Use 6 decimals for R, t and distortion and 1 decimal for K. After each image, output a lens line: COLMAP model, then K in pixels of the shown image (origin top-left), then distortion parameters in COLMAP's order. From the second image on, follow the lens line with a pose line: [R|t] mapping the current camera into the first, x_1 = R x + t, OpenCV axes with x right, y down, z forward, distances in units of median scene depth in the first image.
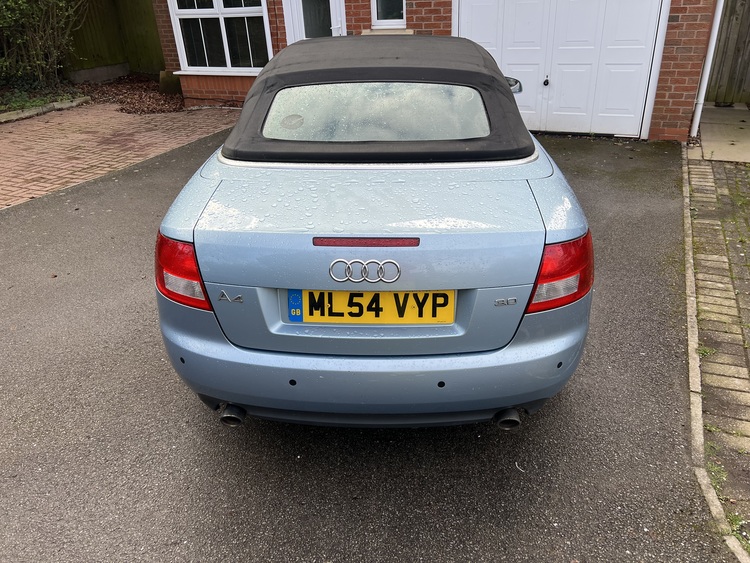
lens RADIAL K [[567.6, 0, 372.3], [0, 567.6, 278.6], [0, 0, 1]] dist [0.054165, -0.055989]
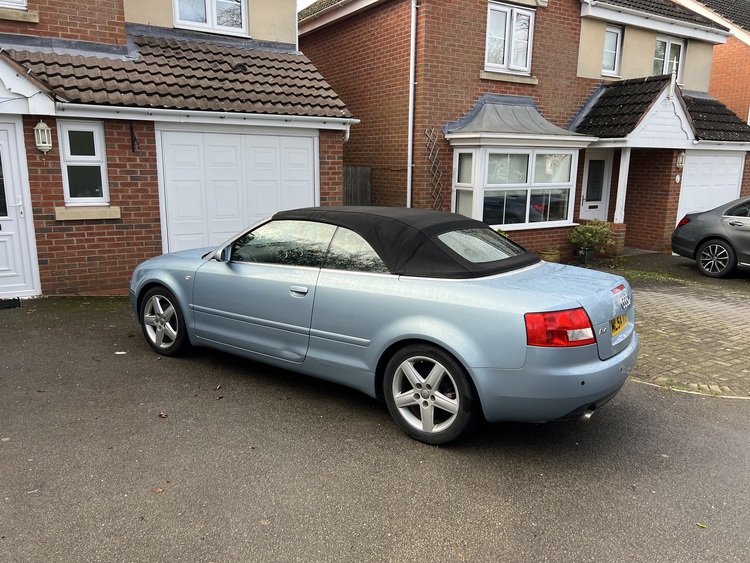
lens RADIAL K [[567.6, 0, 382.2], [0, 567.6, 284.1], [0, 0, 1]] dist [0.054165, -0.055989]
pose [[0.531758, -0.120997, 0.838208, -0.628493], [0.351086, 0.932183, -0.088166, -0.056689], [-0.770696, 0.341166, 0.538176, 0.150504]]
